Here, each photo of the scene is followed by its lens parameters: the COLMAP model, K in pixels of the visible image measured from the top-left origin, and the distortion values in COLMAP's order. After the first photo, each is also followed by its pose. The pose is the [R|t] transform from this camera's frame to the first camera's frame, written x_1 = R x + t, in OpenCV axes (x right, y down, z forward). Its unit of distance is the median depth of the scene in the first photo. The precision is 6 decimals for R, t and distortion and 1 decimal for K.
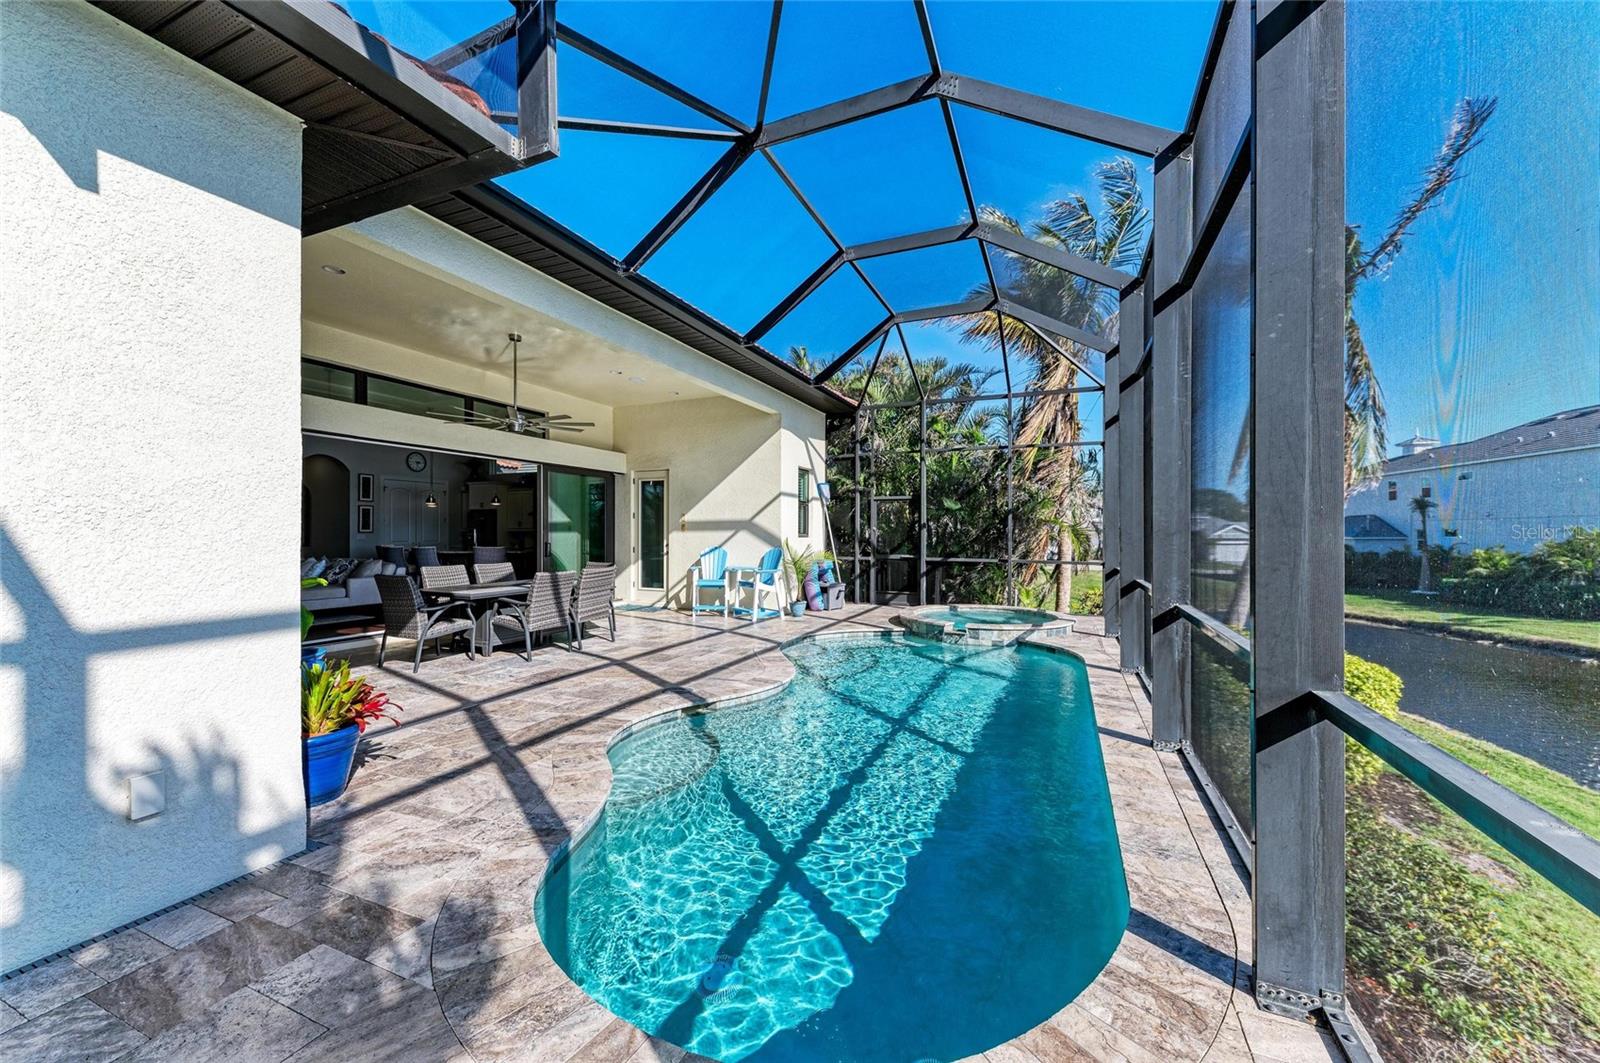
lens RADIAL K [[602.4, 0, 806.8], [0, 602.4, 538.1], [0, 0, 1]] dist [0.008825, -0.000445]
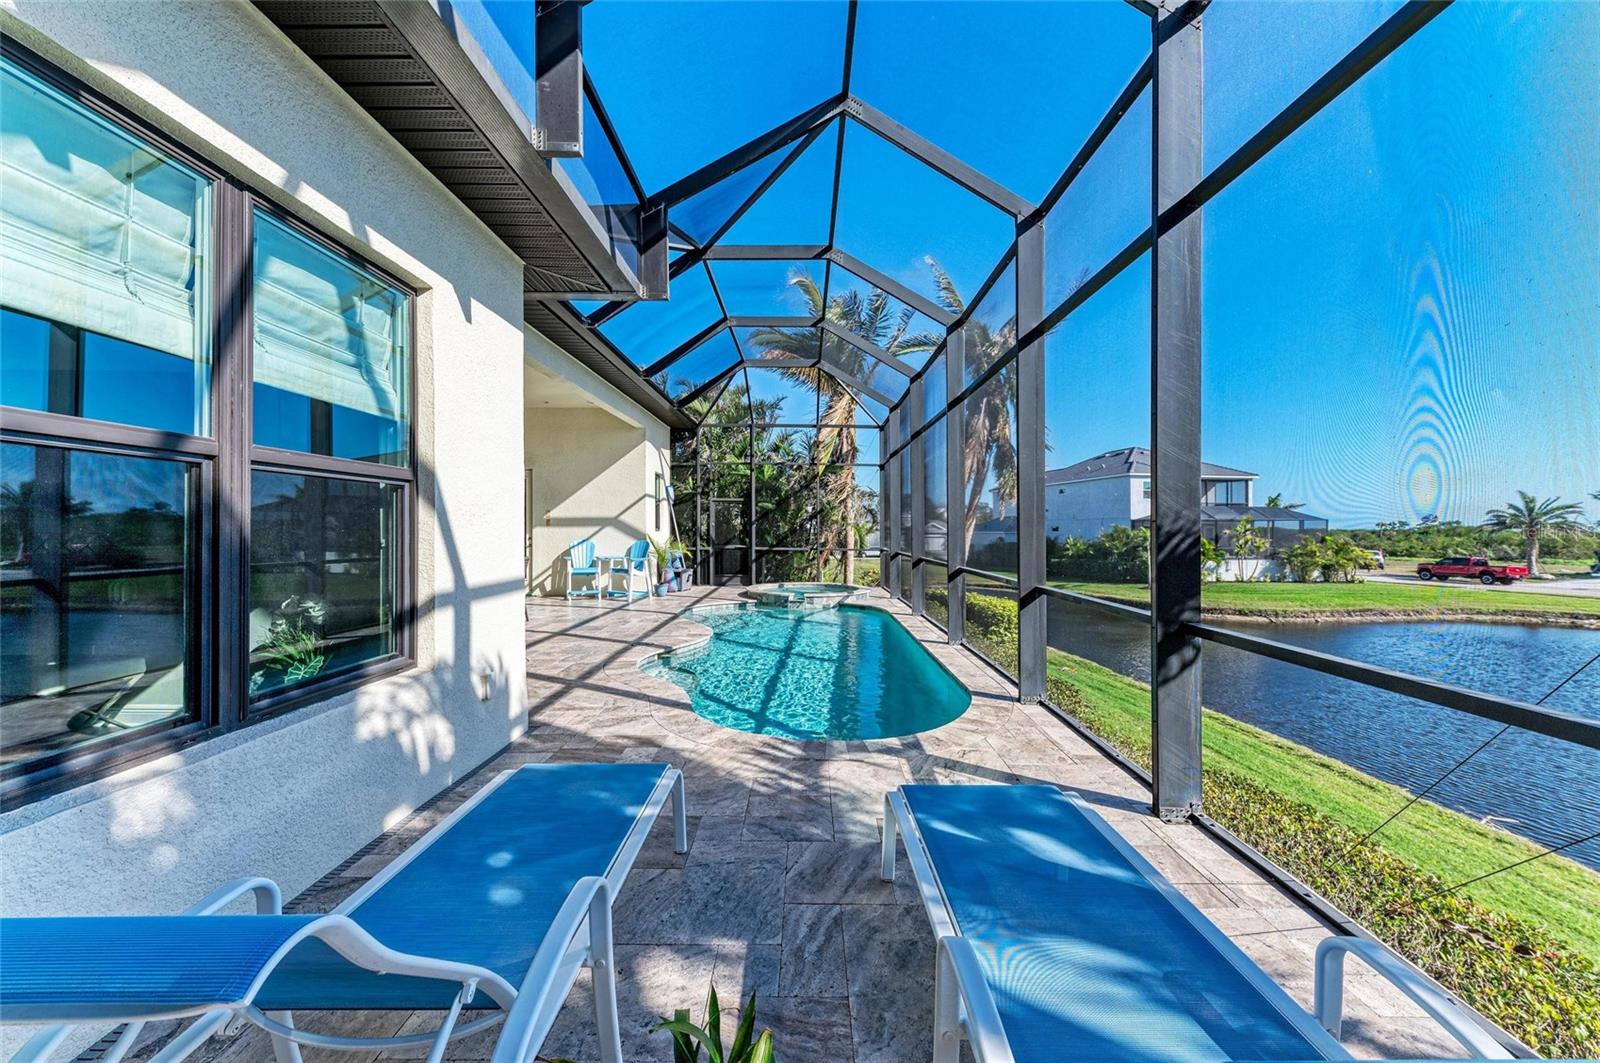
lens RADIAL K [[567.7, 0, 801.9], [0, 567.7, 530.6], [0, 0, 1]] dist [0.014463, -0.006034]
pose [[0.922524, 0.001314, 0.385938, -0.189504], [-0.000092, 0.999995, -0.003183, 0.000465], [-0.385940, 0.002901, 0.922519, -0.160919]]
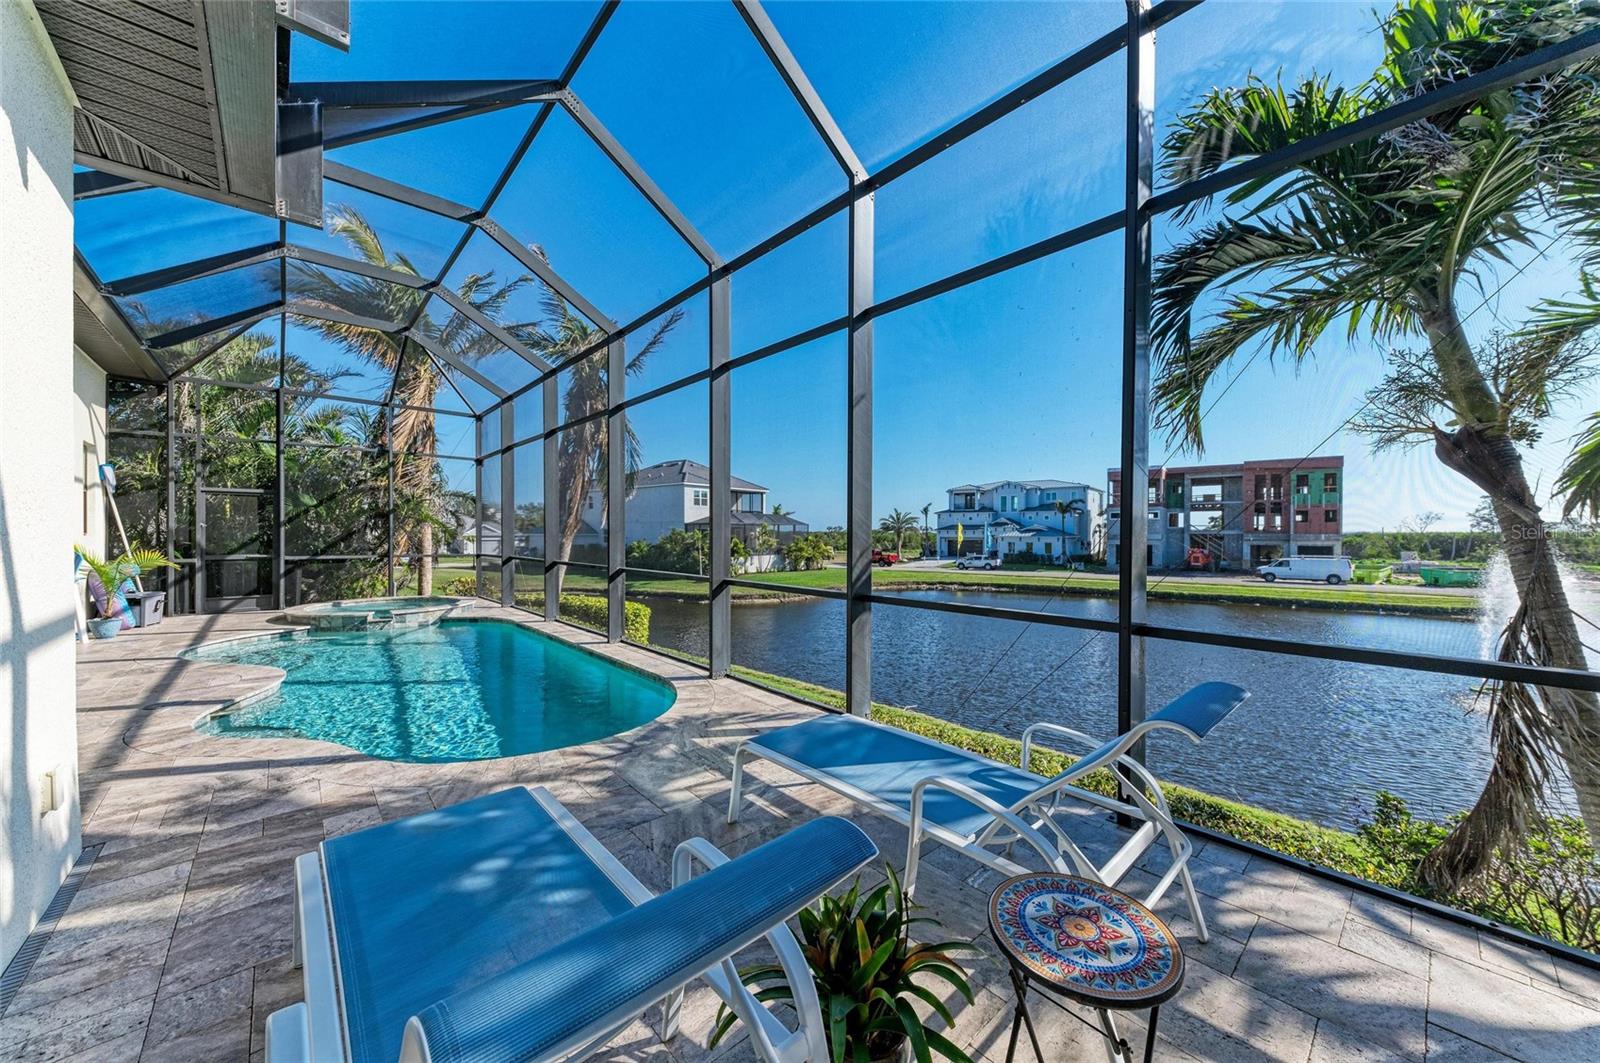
lens RADIAL K [[574.0, 0, 794.5], [0, 574.0, 537.7], [0, 0, 1]] dist [0.001672, 0.000067]
pose [[0.422196, -0.008349, 0.906466, -0.300743], [0.005153, 0.999964, 0.006810, 0.000544], [-0.906490, 0.001796, 0.422223, -0.110697]]
